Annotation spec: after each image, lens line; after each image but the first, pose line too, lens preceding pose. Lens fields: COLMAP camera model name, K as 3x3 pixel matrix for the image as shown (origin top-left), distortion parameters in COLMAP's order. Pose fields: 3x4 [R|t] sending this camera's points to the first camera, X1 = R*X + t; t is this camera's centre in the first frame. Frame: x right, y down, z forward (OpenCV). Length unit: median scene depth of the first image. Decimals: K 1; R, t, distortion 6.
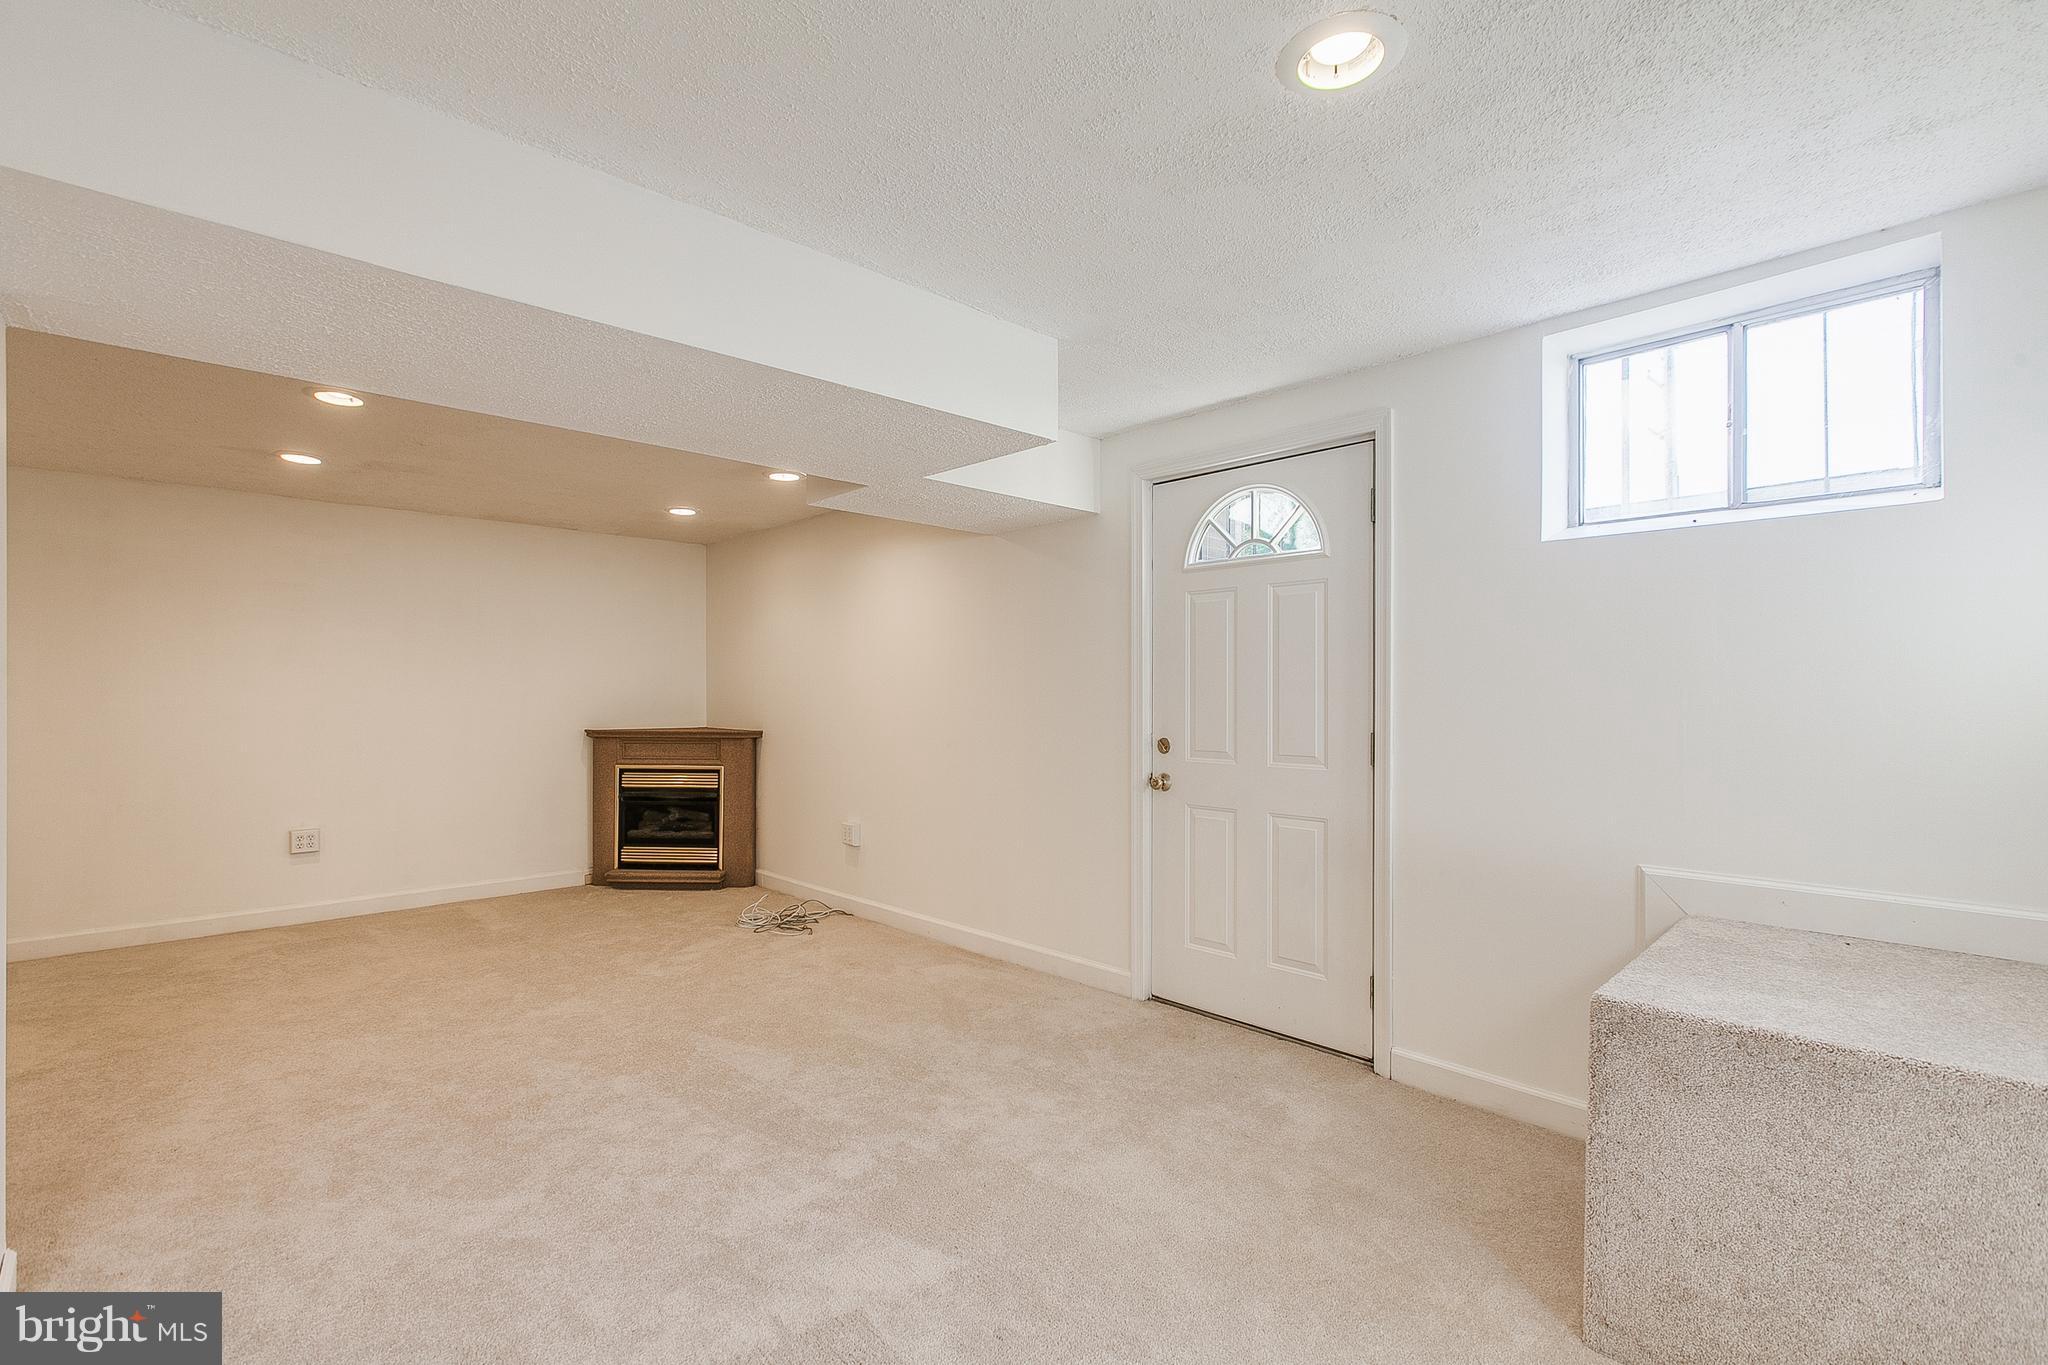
lens RADIAL K [[920.4, 0, 1024.0], [0, 920.4, 682.5], [0, 0, 1]] dist [0.000073, 0.000007]
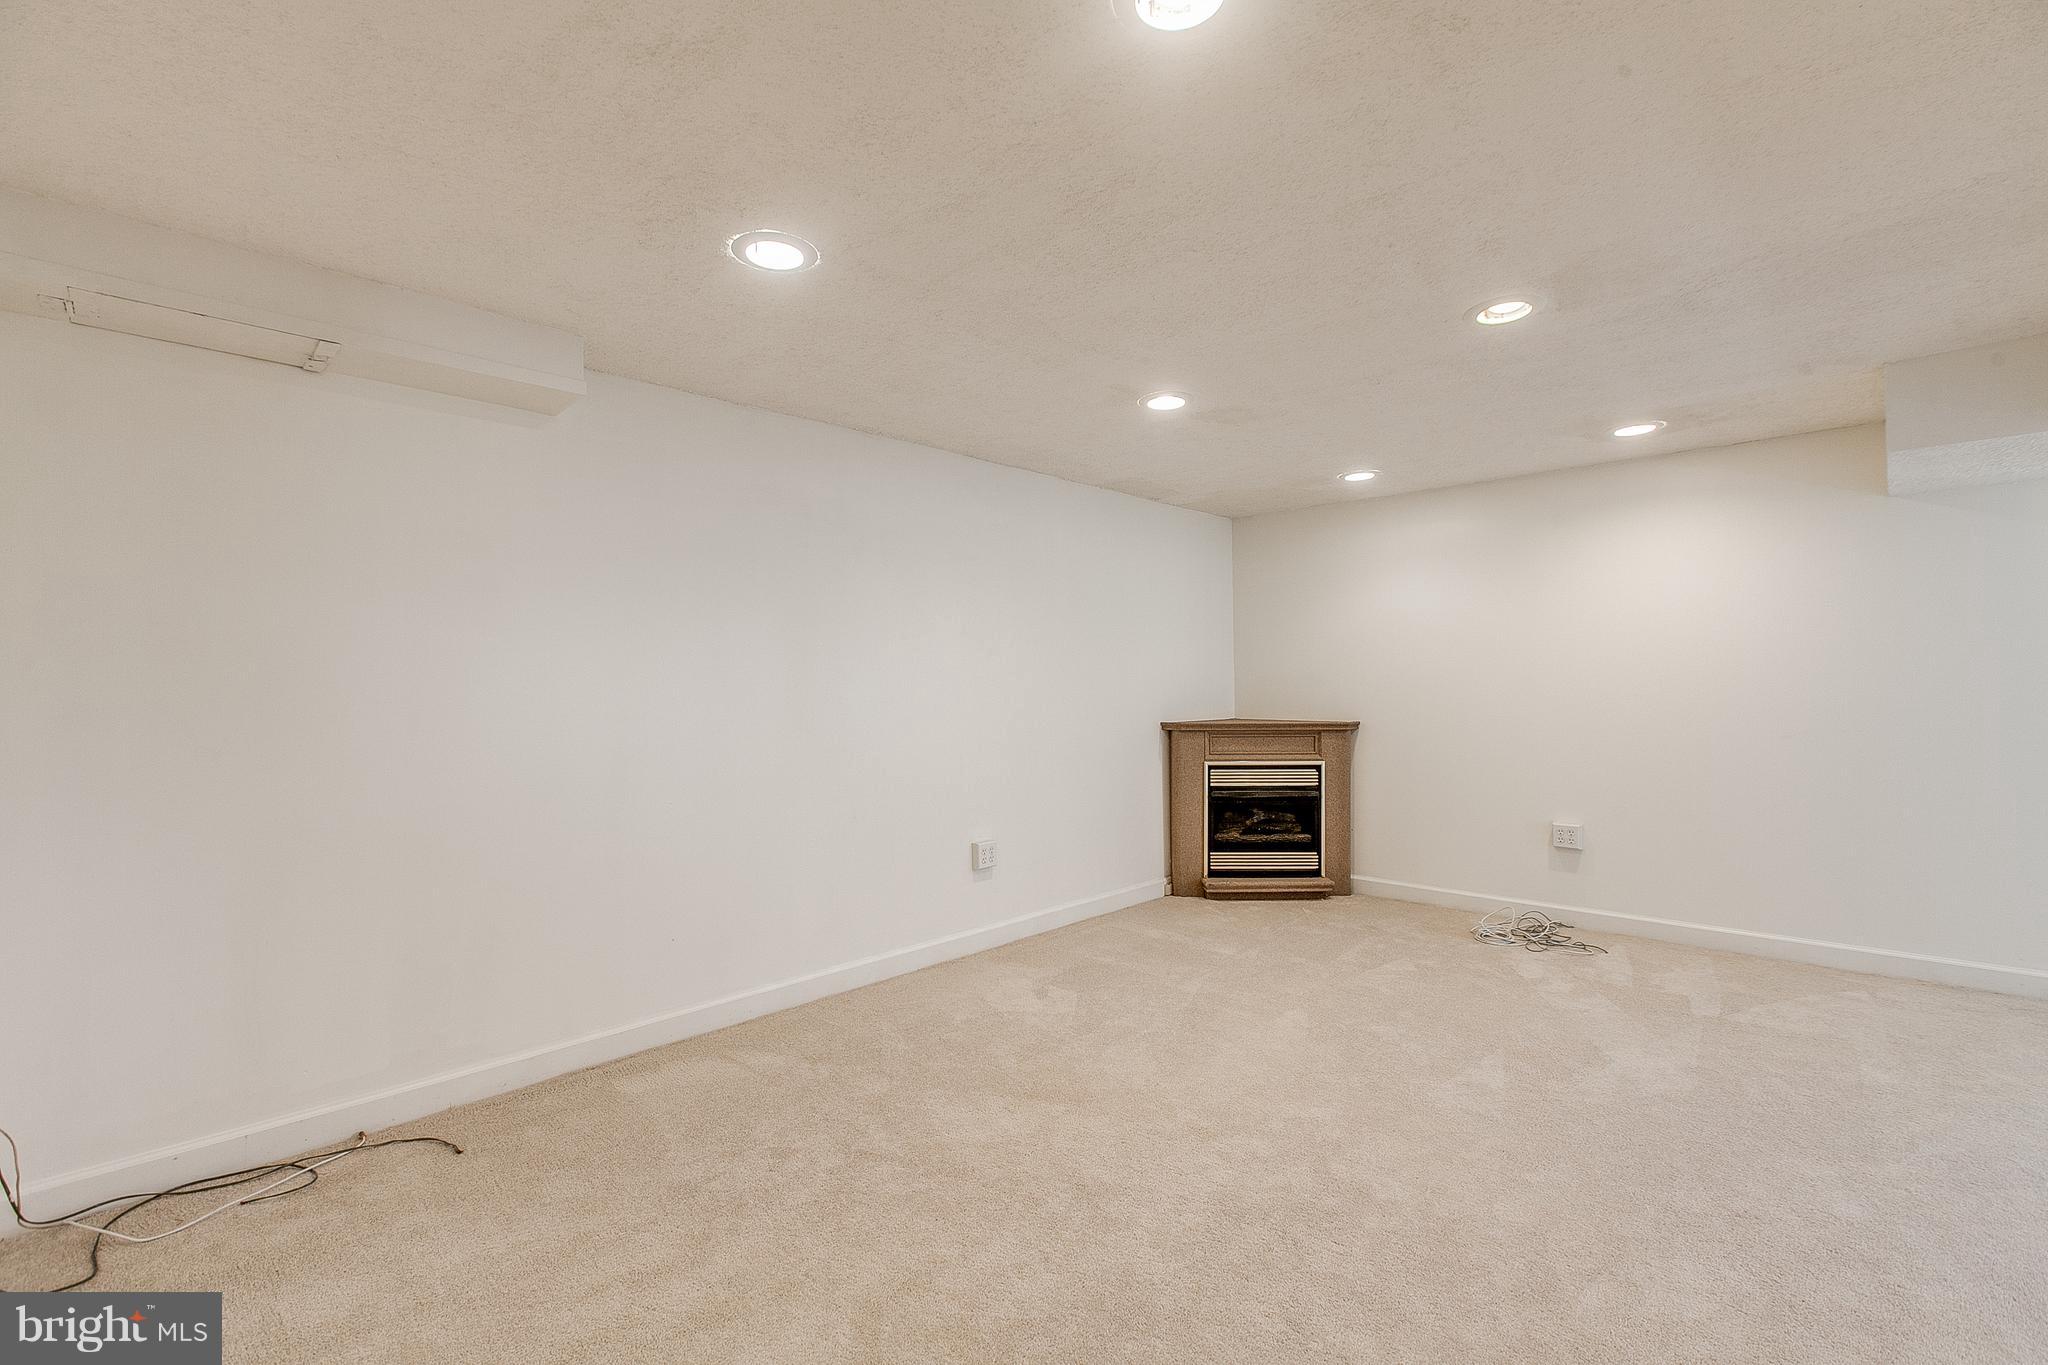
lens RADIAL K [[920.4, 0, 1024.0], [0, 920.4, 682.5], [0, 0, 1]] dist [0.000073, 0.000007]
pose [[0.997067, -0.002996, 0.076479, -0.684680], [0.002119, 0.999931, 0.011546, 0.001985], [-0.076508, -0.011350, 0.997004, 0.121477]]
